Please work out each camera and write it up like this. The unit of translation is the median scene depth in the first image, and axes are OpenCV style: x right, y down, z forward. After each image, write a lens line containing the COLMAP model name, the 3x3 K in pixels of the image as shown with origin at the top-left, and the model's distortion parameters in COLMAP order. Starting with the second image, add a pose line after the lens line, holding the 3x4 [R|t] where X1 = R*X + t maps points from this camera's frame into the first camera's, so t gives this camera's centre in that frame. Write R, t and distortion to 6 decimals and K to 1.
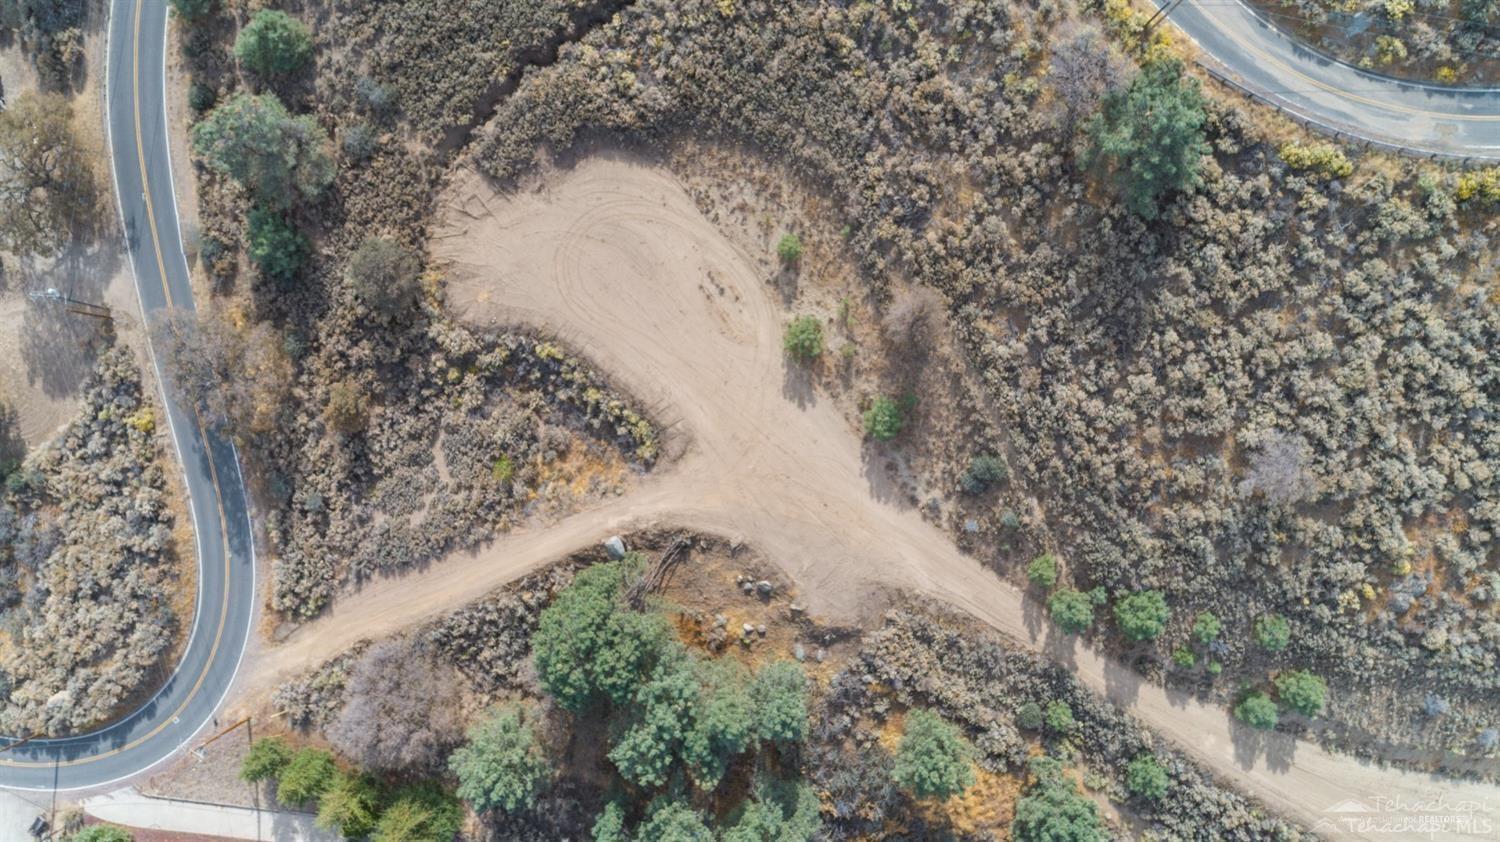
lens RADIAL K [[1006.0, 0, 749.1], [0, 1006.0, 415.0], [0, 0, 1]] dist [0.015799, 0.008666]
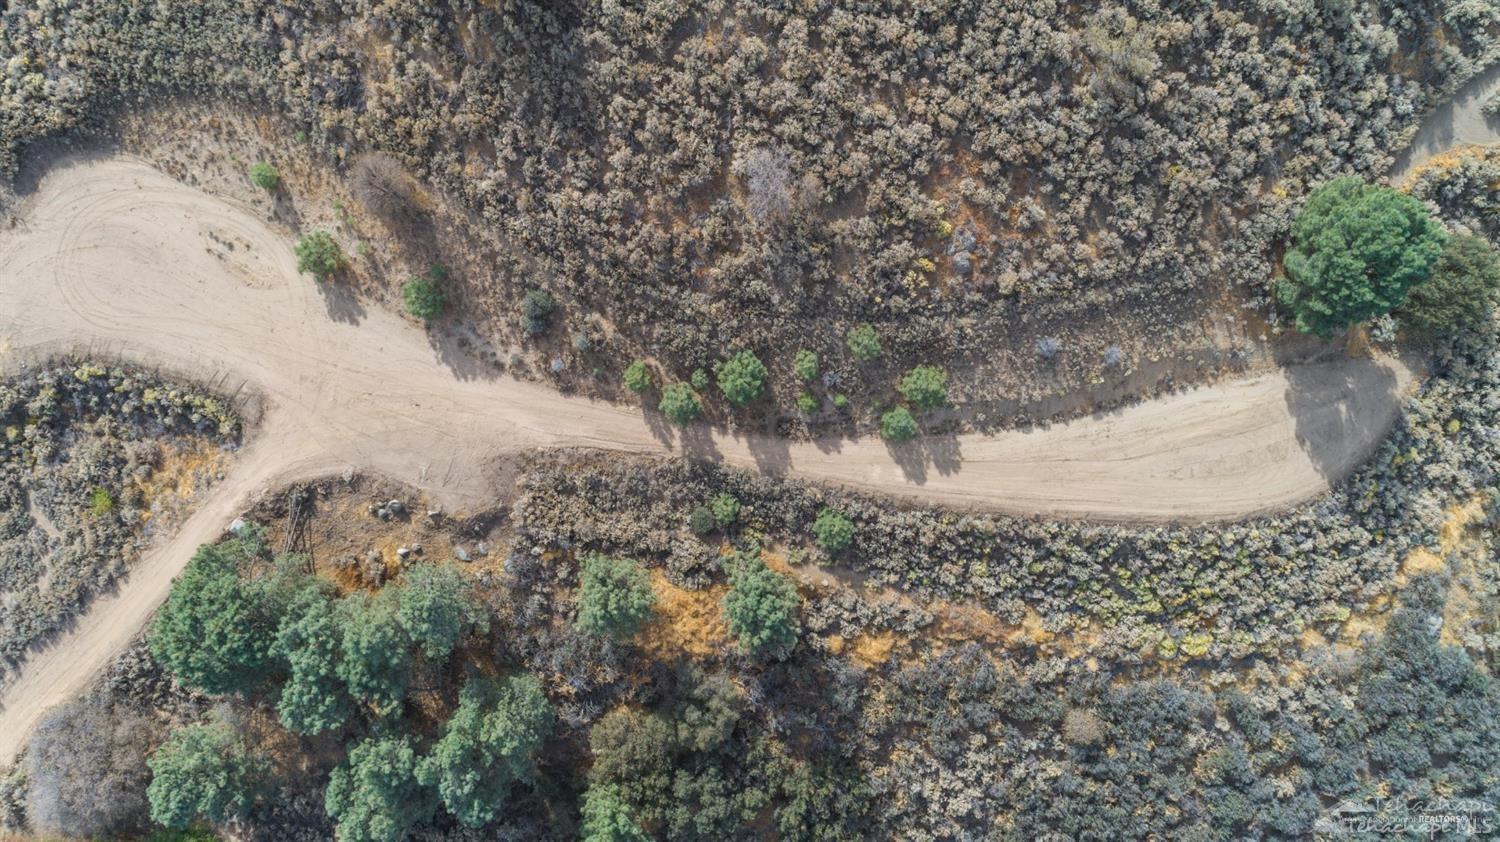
lens RADIAL K [[1006.0, 0, 749.1], [0, 1006.0, 415.0], [0, 0, 1]] dist [0.015799, 0.008666]
pose [[0.918717, -0.394917, 0.000143, 0.384394], [0.394915, 0.918715, 0.002198, 0.233046], [-0.000999, -0.001963, 0.999998, 0.013731]]
